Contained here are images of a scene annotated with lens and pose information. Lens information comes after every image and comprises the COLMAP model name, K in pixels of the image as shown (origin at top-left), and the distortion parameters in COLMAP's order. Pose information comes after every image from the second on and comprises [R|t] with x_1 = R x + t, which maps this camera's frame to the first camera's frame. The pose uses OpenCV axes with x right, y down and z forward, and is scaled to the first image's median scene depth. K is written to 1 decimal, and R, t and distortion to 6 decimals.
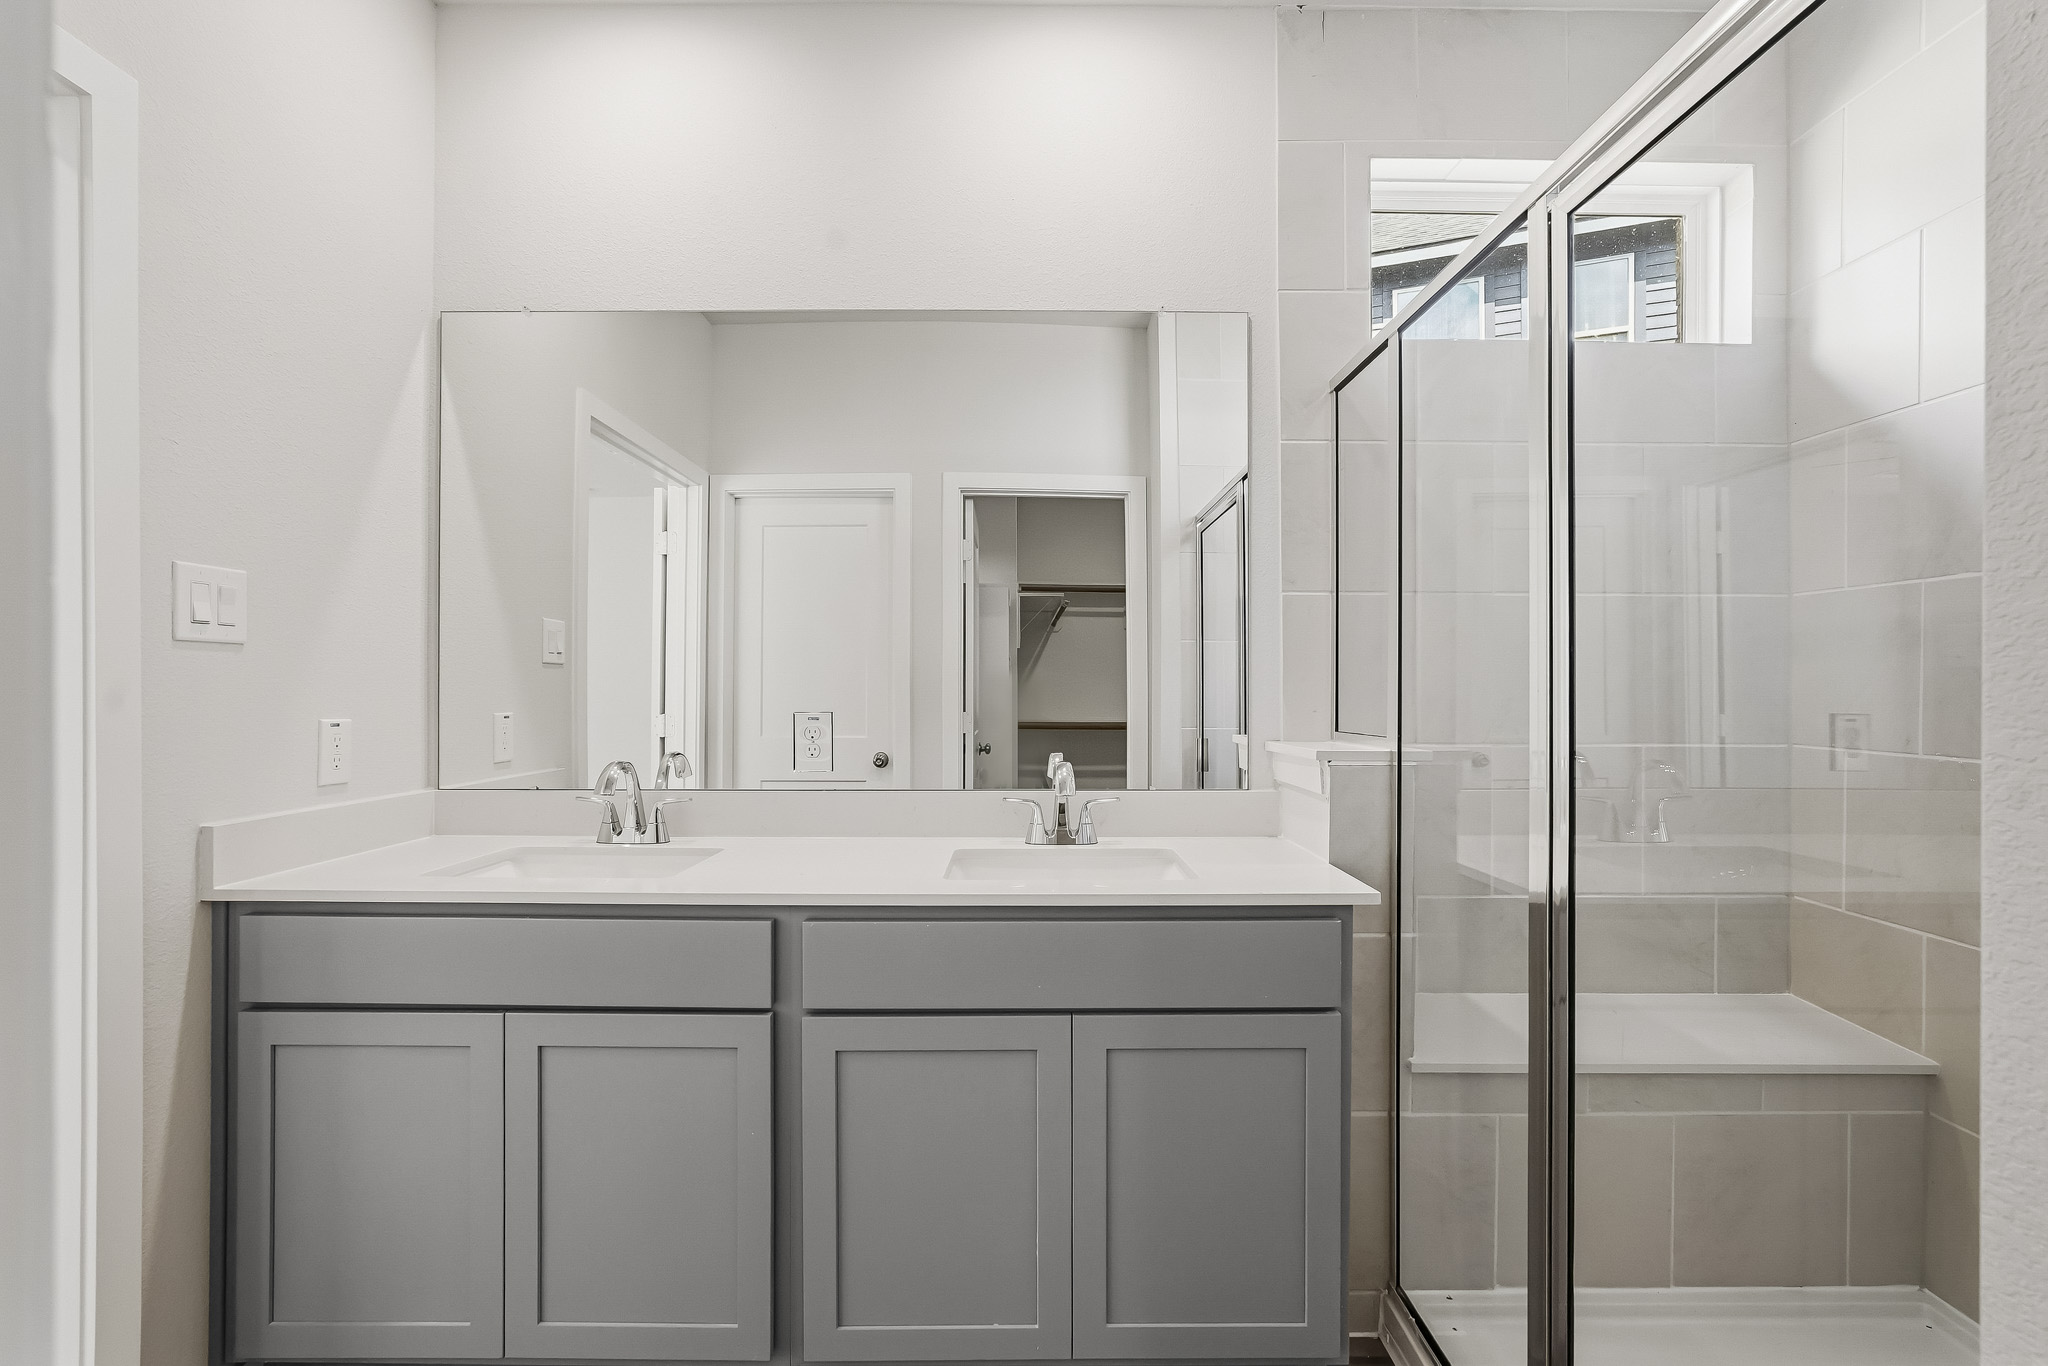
lens RADIAL K [[901.0, 0, 1019.7], [0, 901.0, 686.8], [0, 0, 1]] dist [-0.014855, 0.004329]
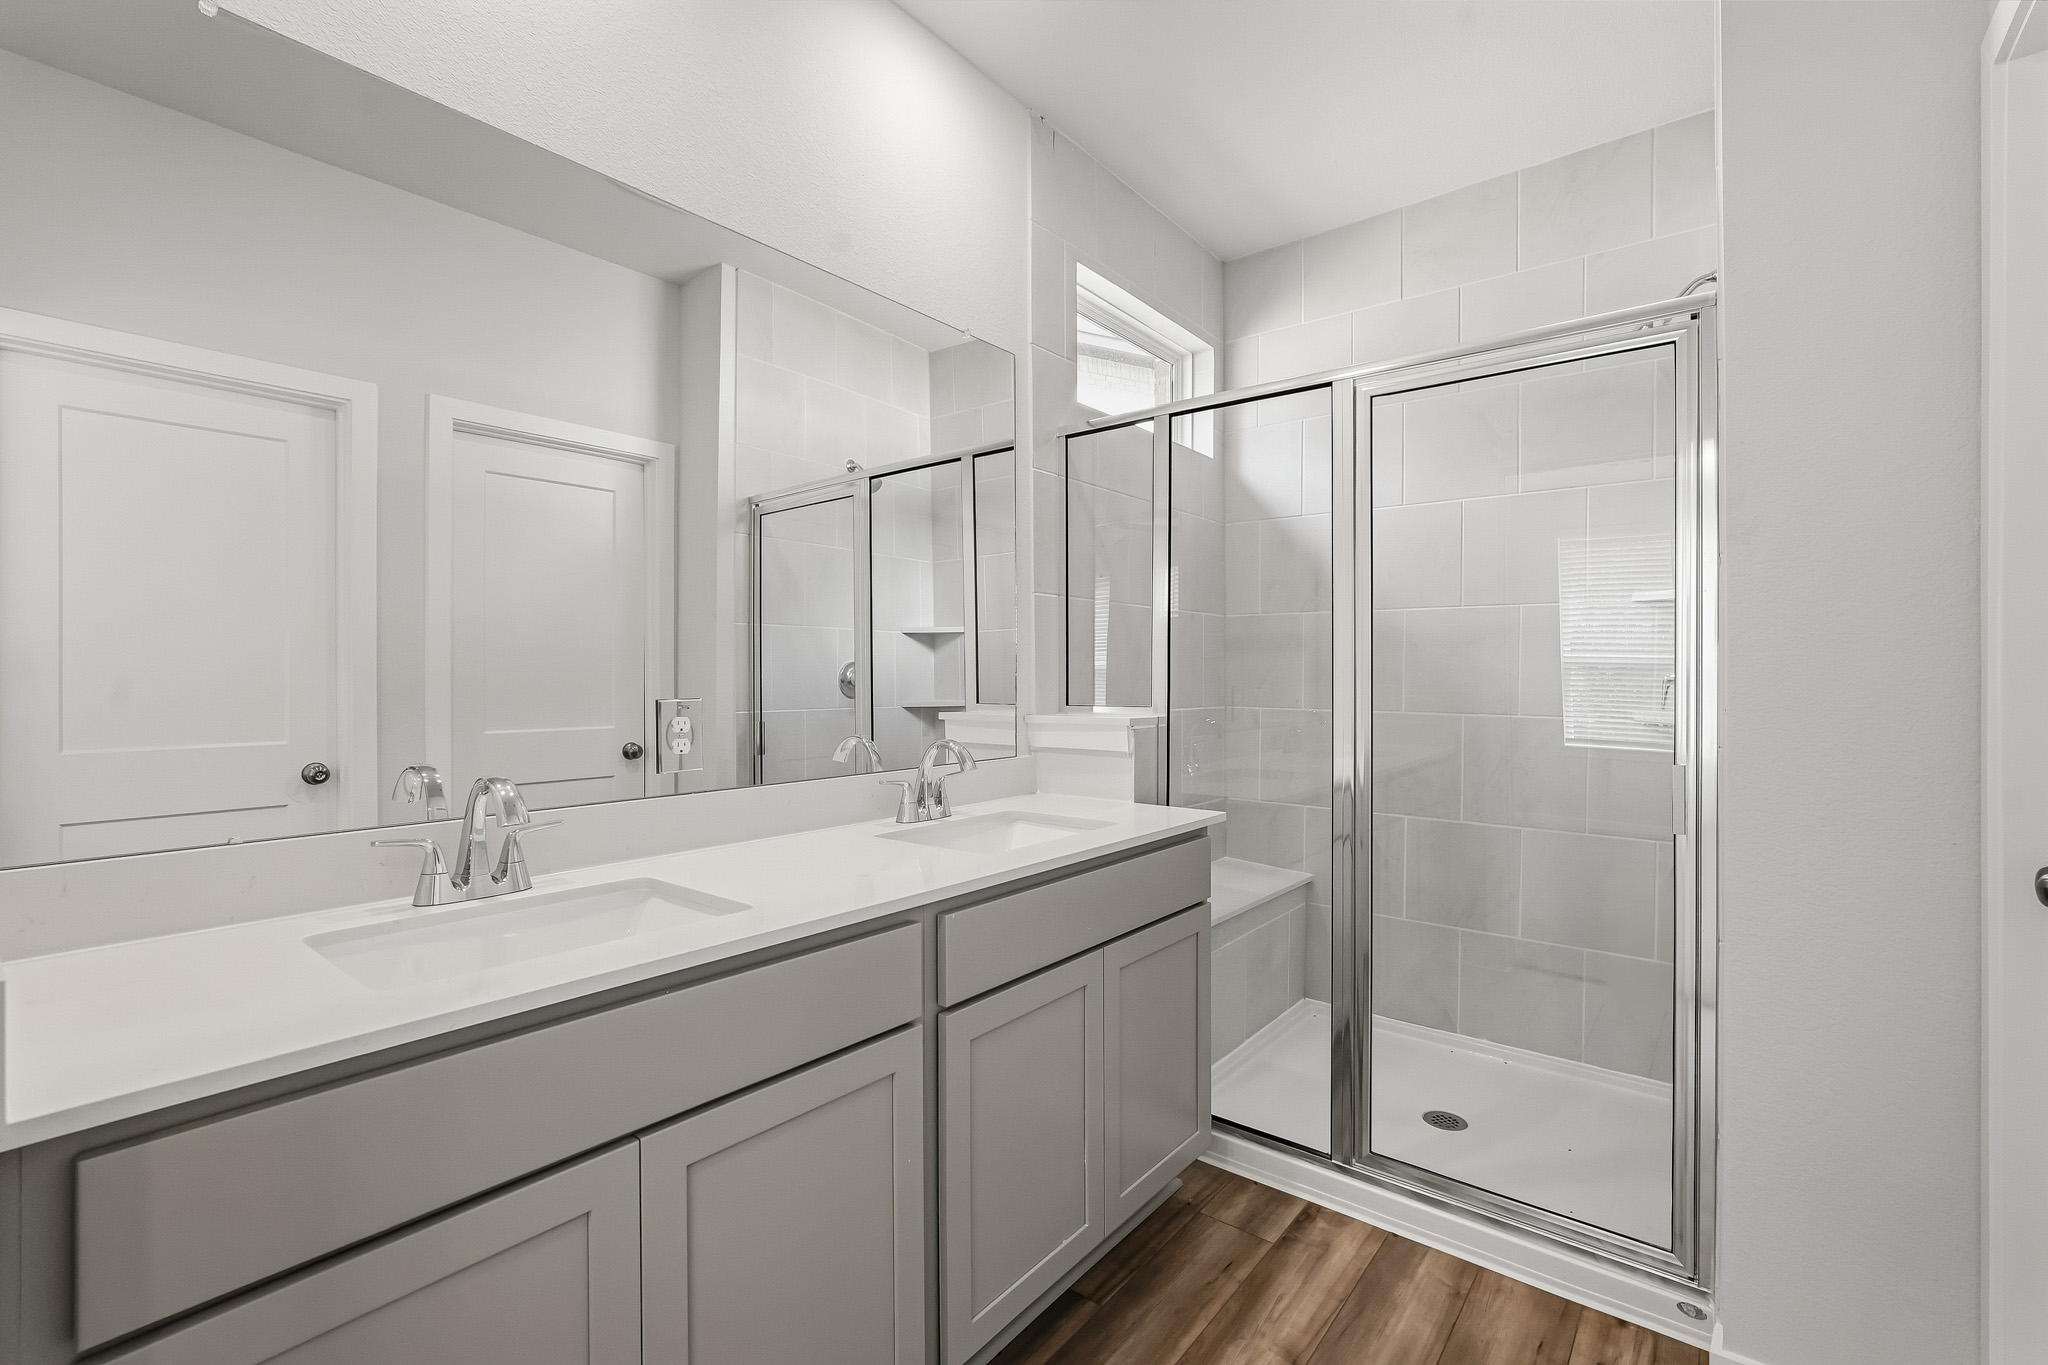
lens RADIAL K [[901.0, 0, 987.9], [0, 901.0, 681.5], [0, 0, 1]] dist [-0.014855, 0.004329]
pose [[0.644636, -0.006319, 0.764463, -0.697723], [0.002066, 0.999977, 0.006523, 0.007589], [-0.764487, -0.002626, 0.644634, 0.267276]]
